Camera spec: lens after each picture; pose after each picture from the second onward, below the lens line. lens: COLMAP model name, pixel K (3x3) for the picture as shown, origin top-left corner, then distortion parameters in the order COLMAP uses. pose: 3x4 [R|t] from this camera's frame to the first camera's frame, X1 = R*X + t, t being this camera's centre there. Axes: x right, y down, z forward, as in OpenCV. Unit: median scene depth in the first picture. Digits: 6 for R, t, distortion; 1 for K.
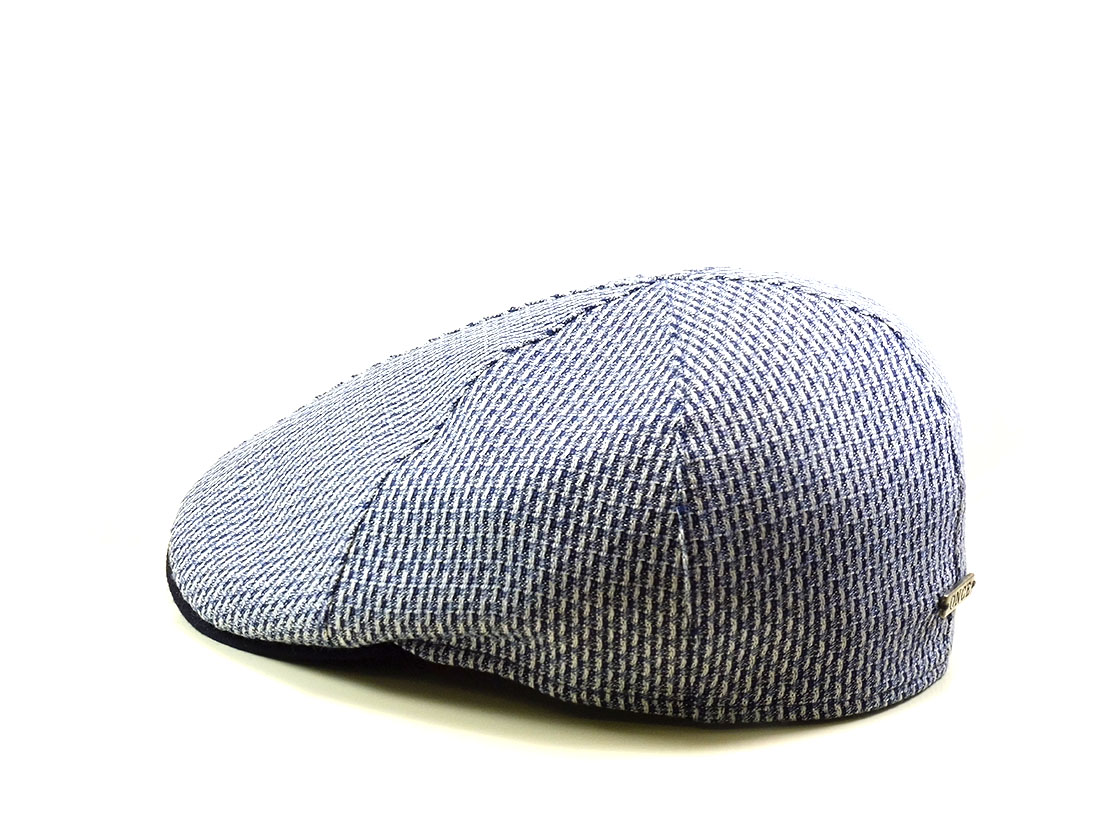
lens RADIAL K [[3160.6, 0, 550.0], [0, 3160.6, 412.5], [0, 0, 1]] dist [1.257296, -46.100688]
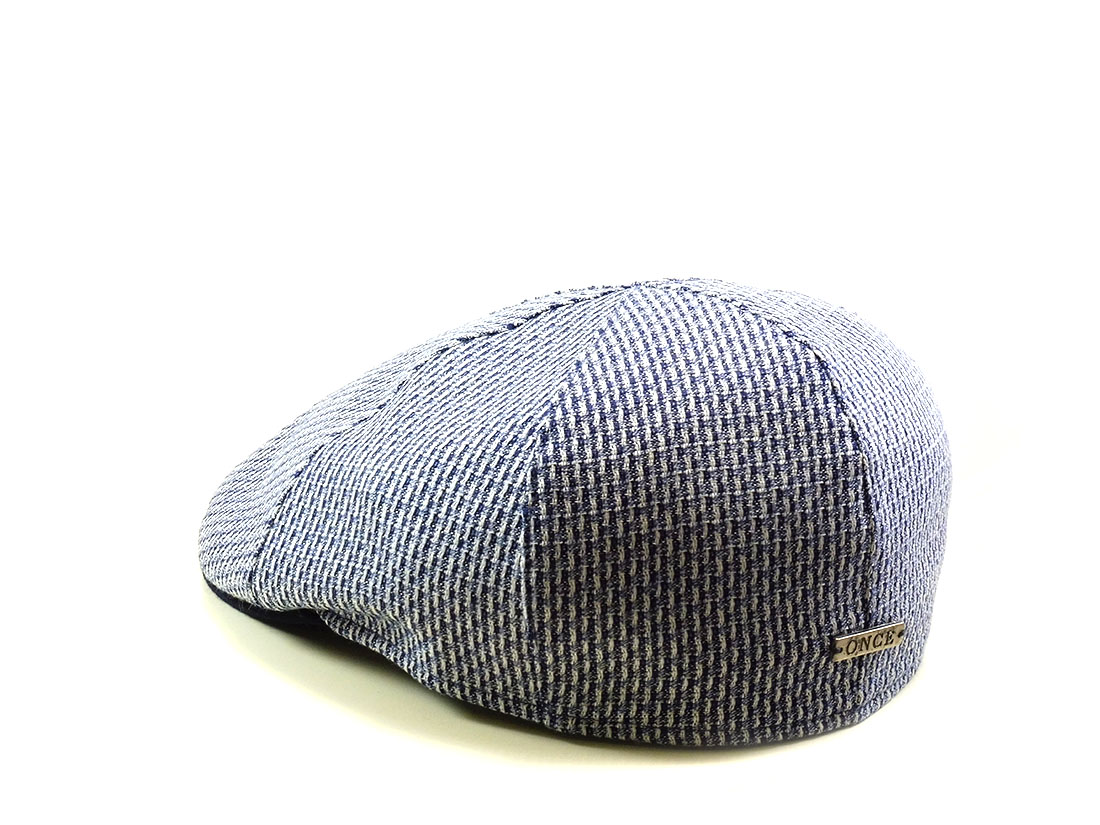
lens RADIAL K [[3160.6, 0, 550.0], [0, 3160.6, 412.5], [0, 0, 1]] dist [1.257296, -46.100688]
pose [[0.929335, 0.111007, -0.352157, 0.389464], [-0.110160, 0.993659, 0.022511, -0.023388], [0.352423, 0.017874, 0.935670, 0.070813]]
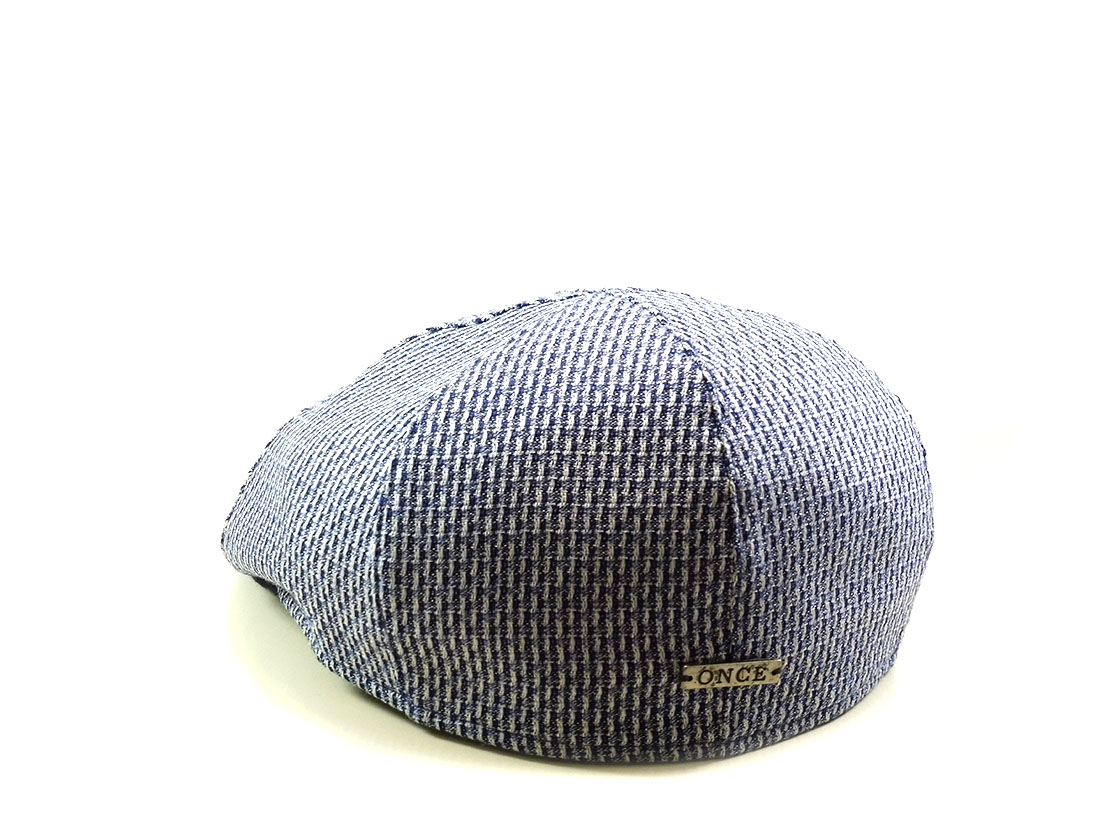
lens RADIAL K [[3160.6, 0, 550.0], [0, 3160.6, 412.5], [0, 0, 1]] dist [1.257296, -46.100688]
pose [[0.743738, 0.199403, -0.638038, 0.706060], [-0.197556, 0.977405, 0.075180, -0.081667], [0.638612, 0.070134, 0.766326, 0.258120]]
